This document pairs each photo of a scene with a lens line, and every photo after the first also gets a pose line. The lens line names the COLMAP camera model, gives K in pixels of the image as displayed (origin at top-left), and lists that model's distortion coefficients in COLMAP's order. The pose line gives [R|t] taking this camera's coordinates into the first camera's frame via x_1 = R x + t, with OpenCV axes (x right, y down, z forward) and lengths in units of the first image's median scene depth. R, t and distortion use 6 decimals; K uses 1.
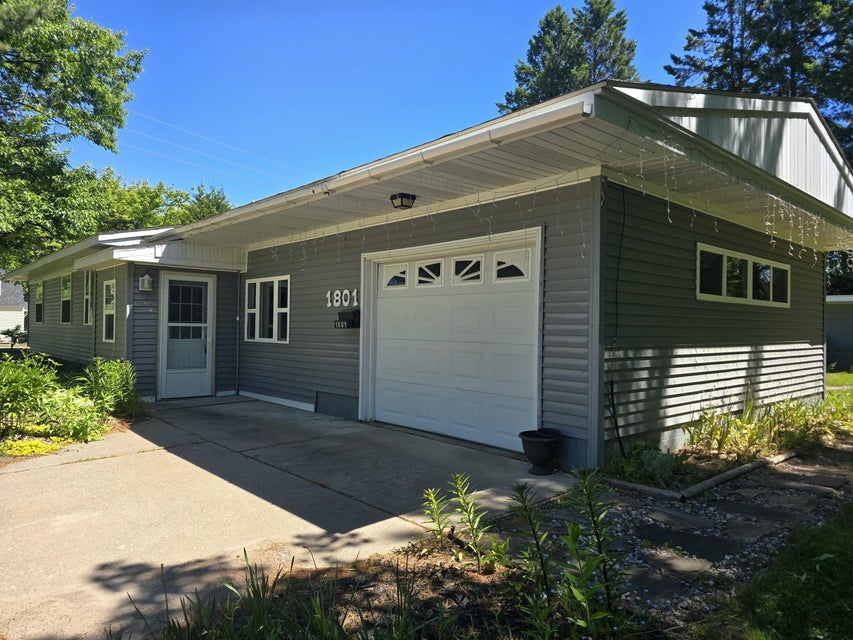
lens RADIAL K [[567.2, 0, 426.5], [0, 567.2, 322.0], [0, 0, 1]] dist [-0.001667, 0.000901]
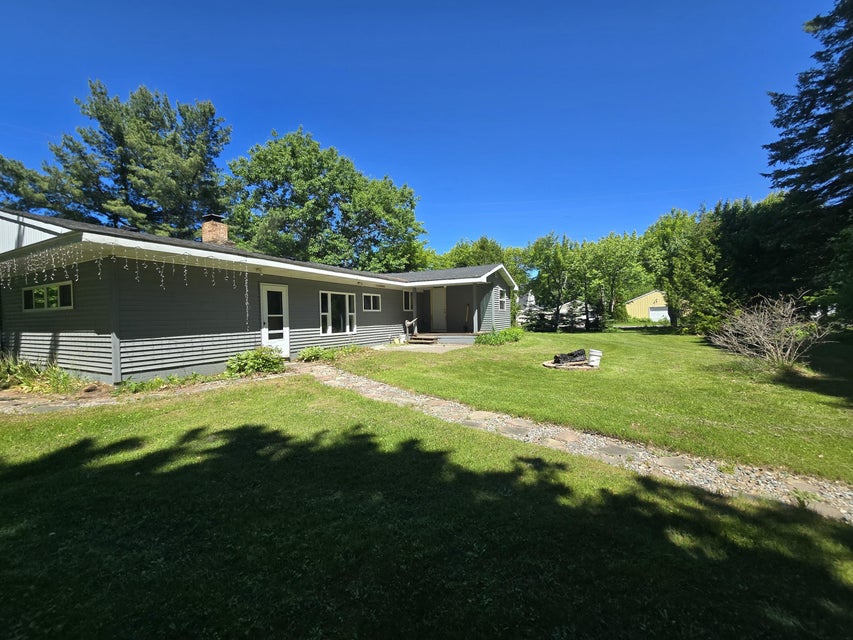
lens RADIAL K [[350.3, 0, 425.9], [0, 350.3, 322.1], [0, 0, 1]] dist [-0.003121, 0.000118]
pose [[0.356359, -0.008583, -0.934310, 2.104651], [0.029215, 0.999571, 0.001960, 0.040893], [0.933892, -0.027995, 0.356457, 1.758077]]
